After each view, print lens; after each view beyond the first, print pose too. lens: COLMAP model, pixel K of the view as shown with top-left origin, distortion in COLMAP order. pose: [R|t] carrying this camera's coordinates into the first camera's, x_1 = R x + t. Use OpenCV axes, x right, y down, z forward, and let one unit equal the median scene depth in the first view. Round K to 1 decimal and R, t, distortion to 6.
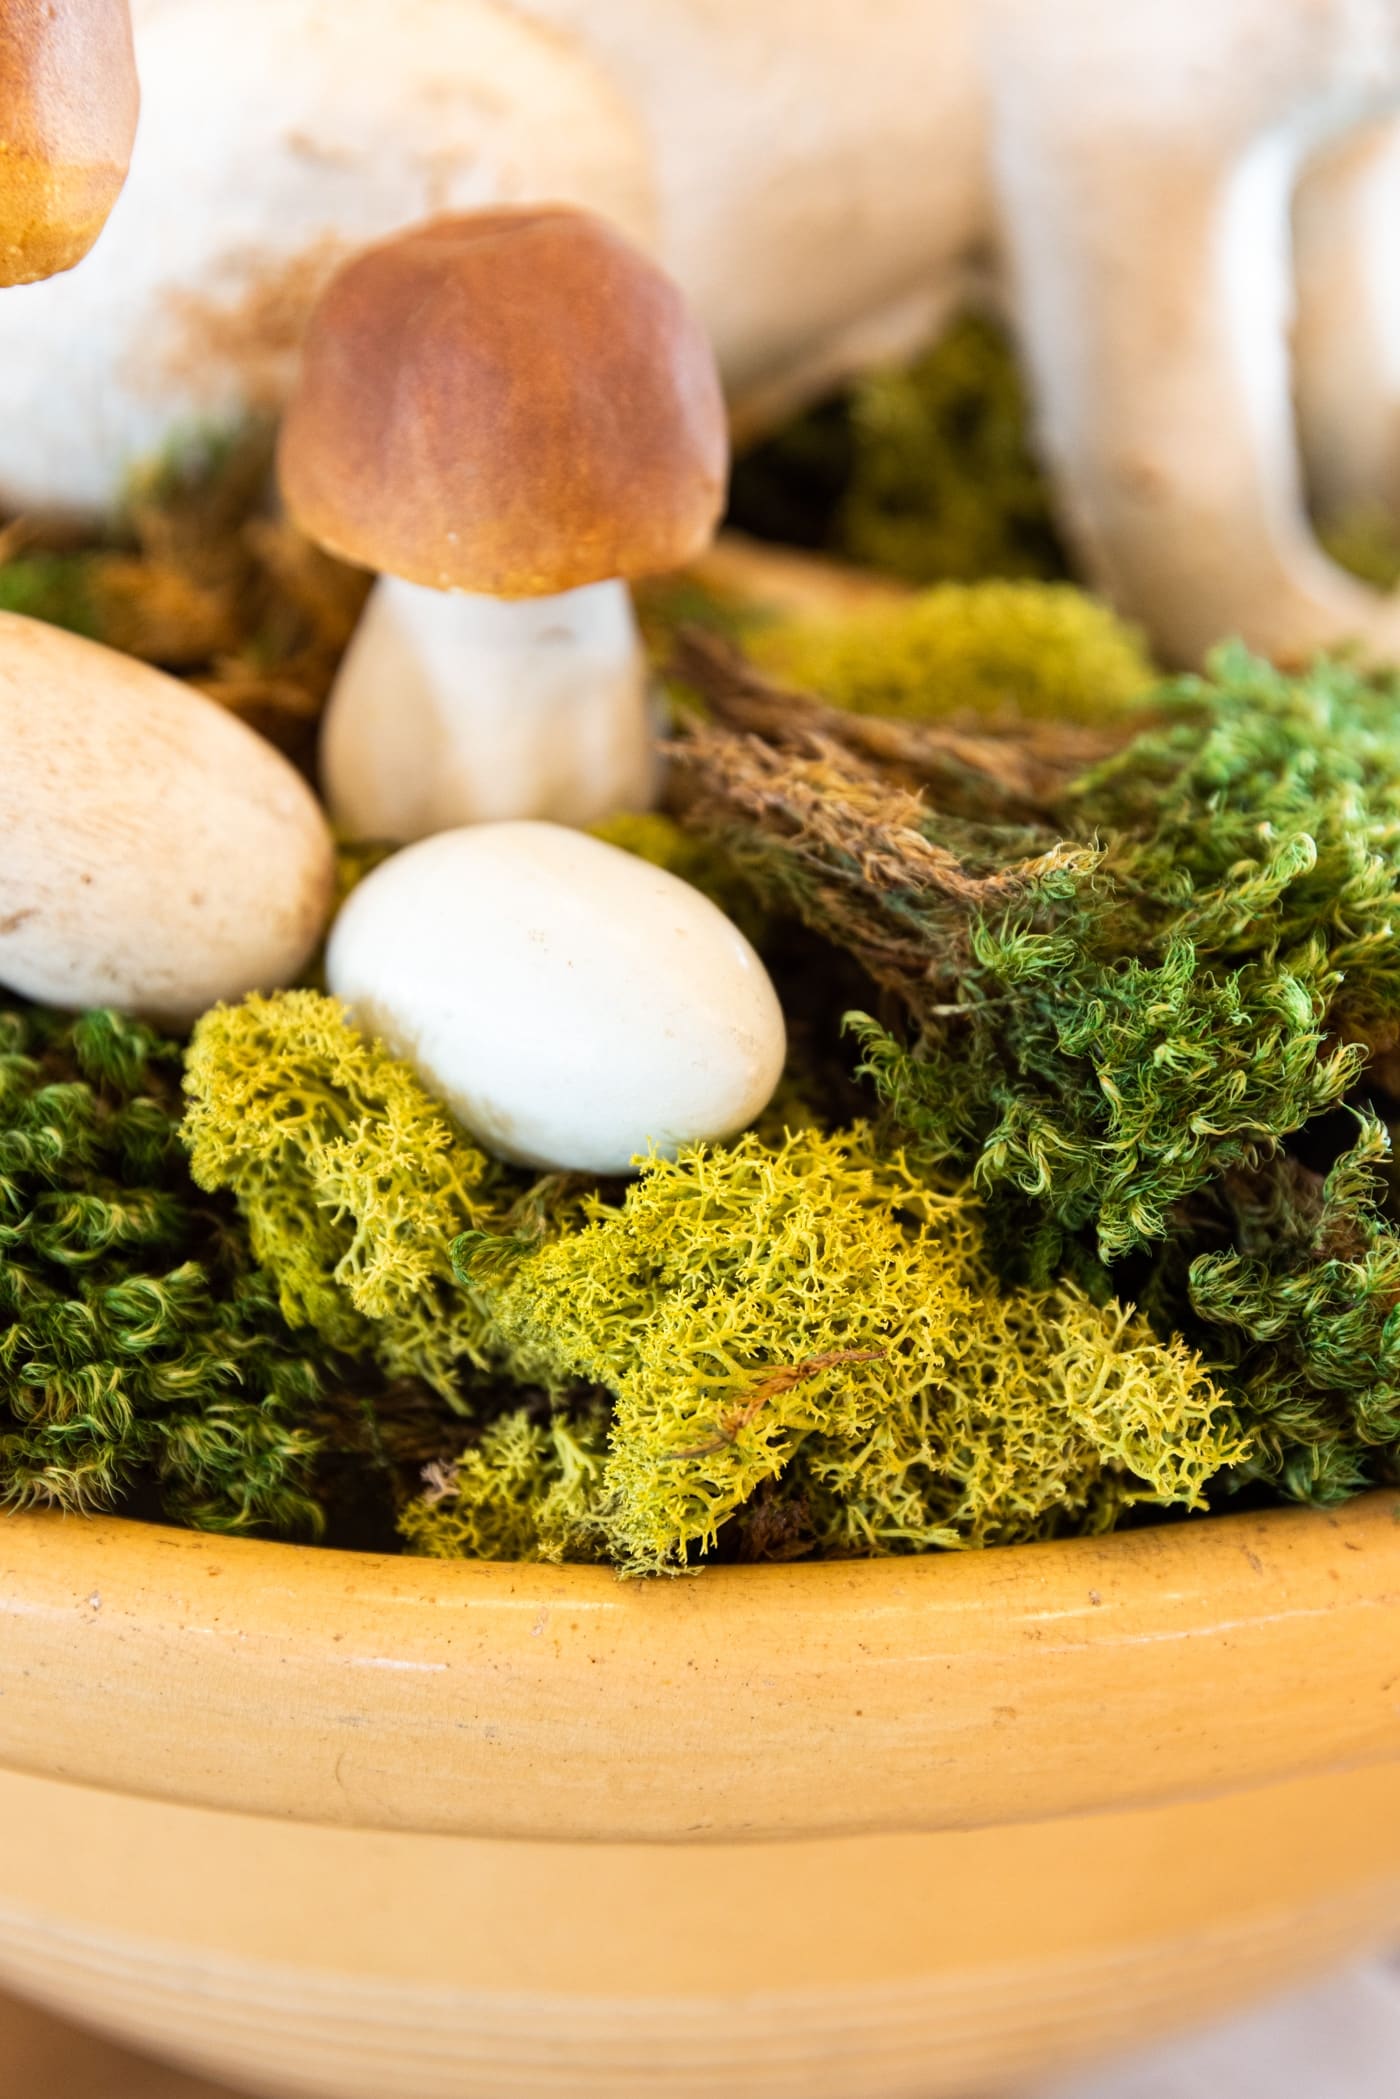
lens RADIAL K [[3868.4, 0, 700.1], [0, 3868.4, 1155.7], [0, 0, 1]] dist [-0.060866, 0.200698]
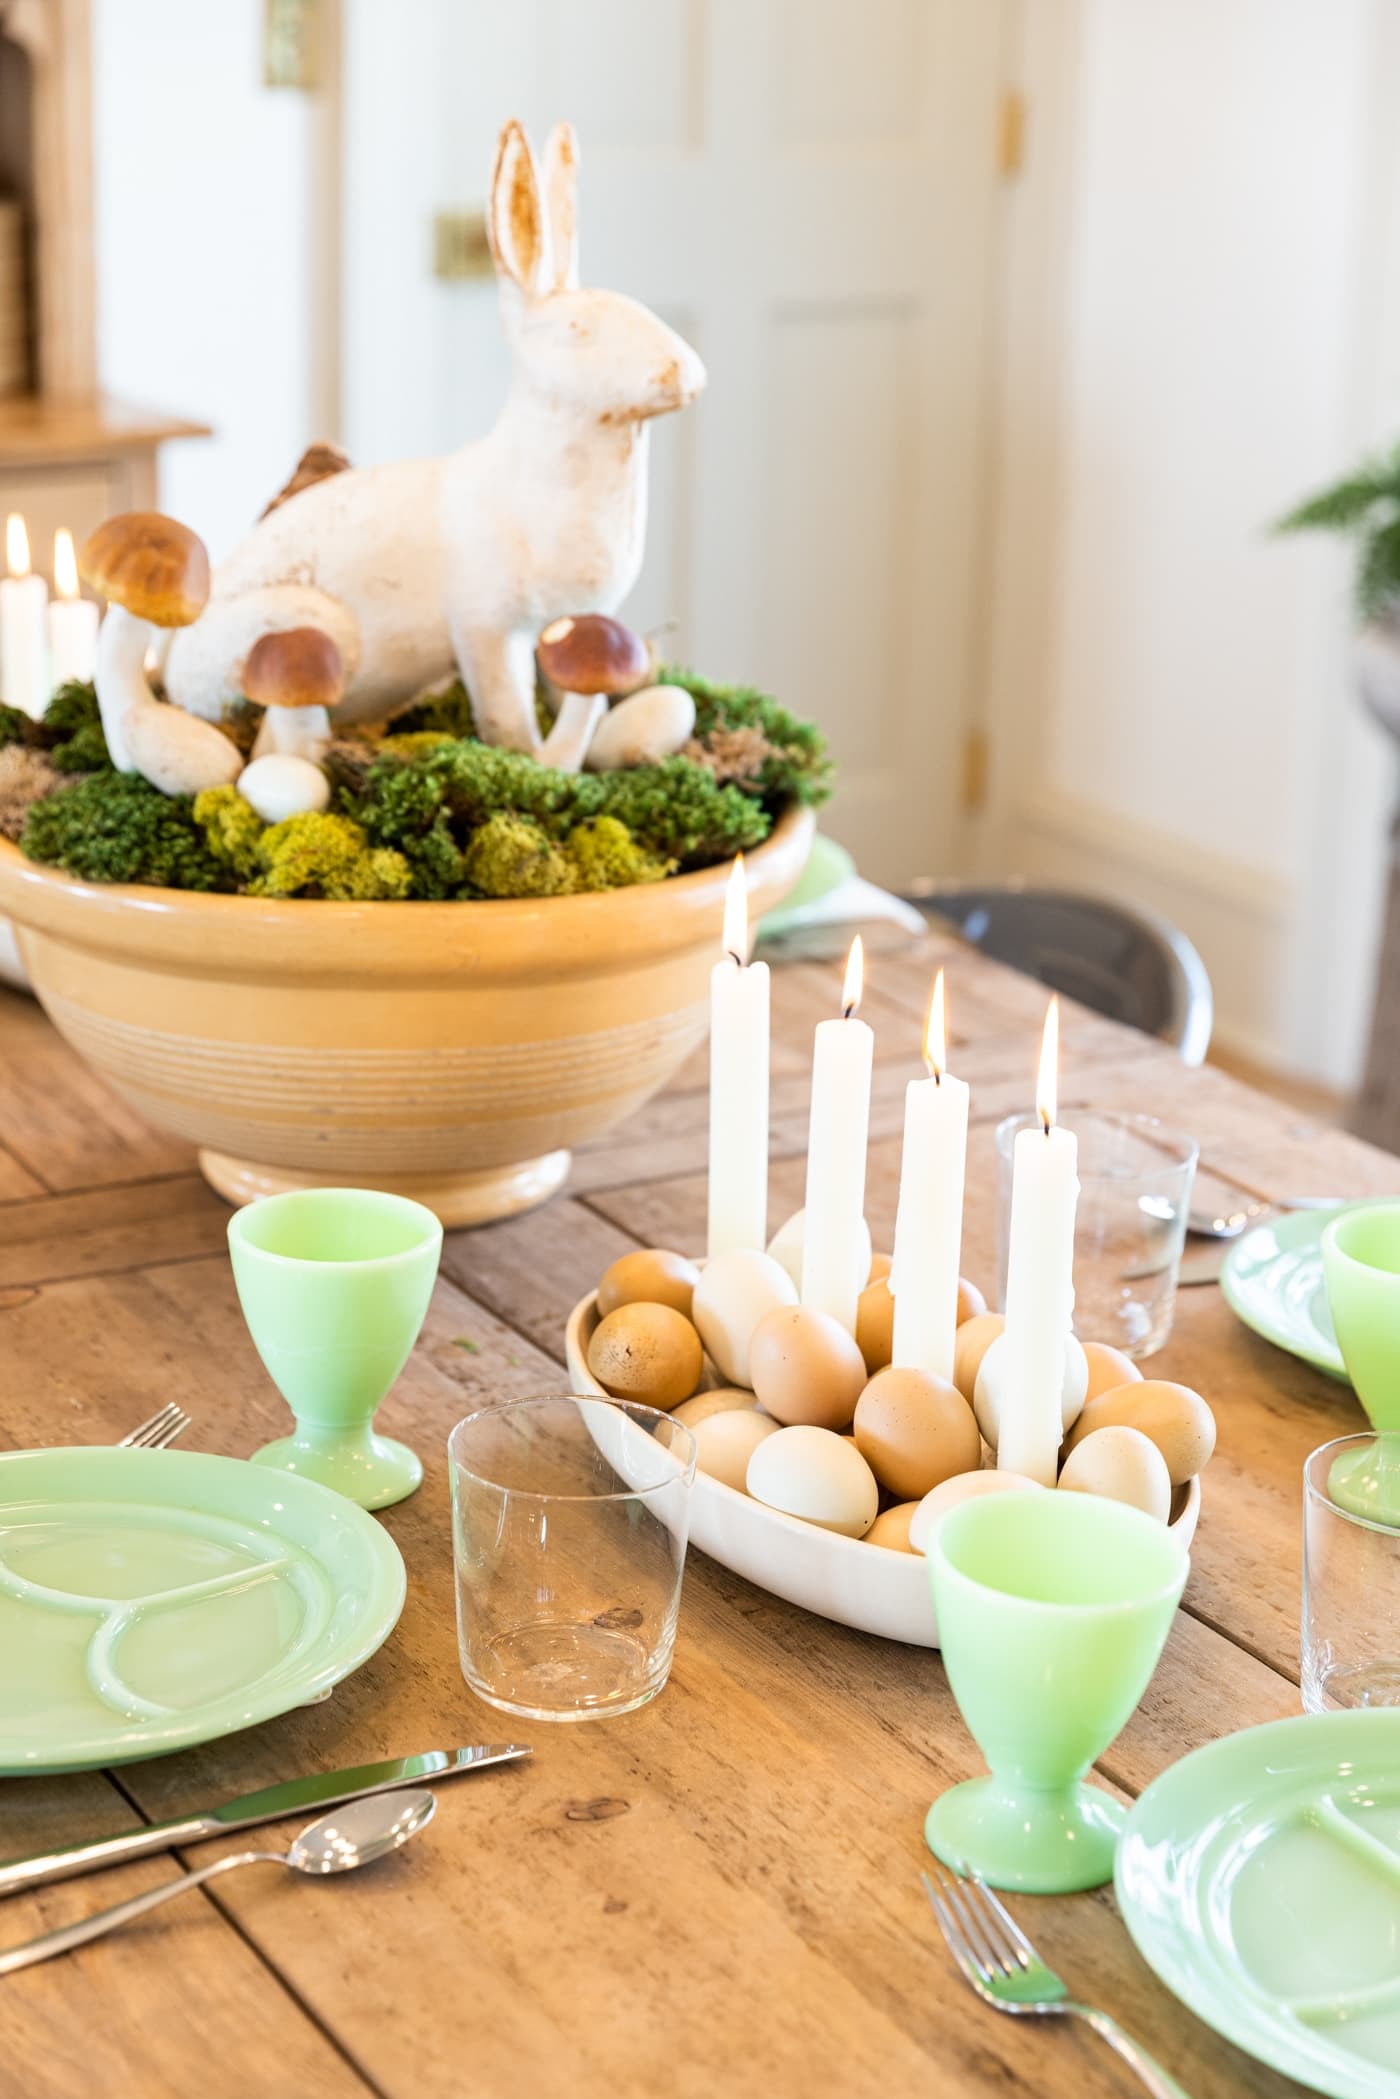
lens RADIAL K [[3793.6, 0, 744.0], [0, 3793.6, 1019.4], [0, 0, 1]] dist [-0.014418, 0.087626]
pose [[0.988841, 0.037775, -0.144103, 1.136941], [-0.075625, 0.960696, -0.267104, 1.350077], [0.128350, 0.275022, 0.952832, -3.030064]]
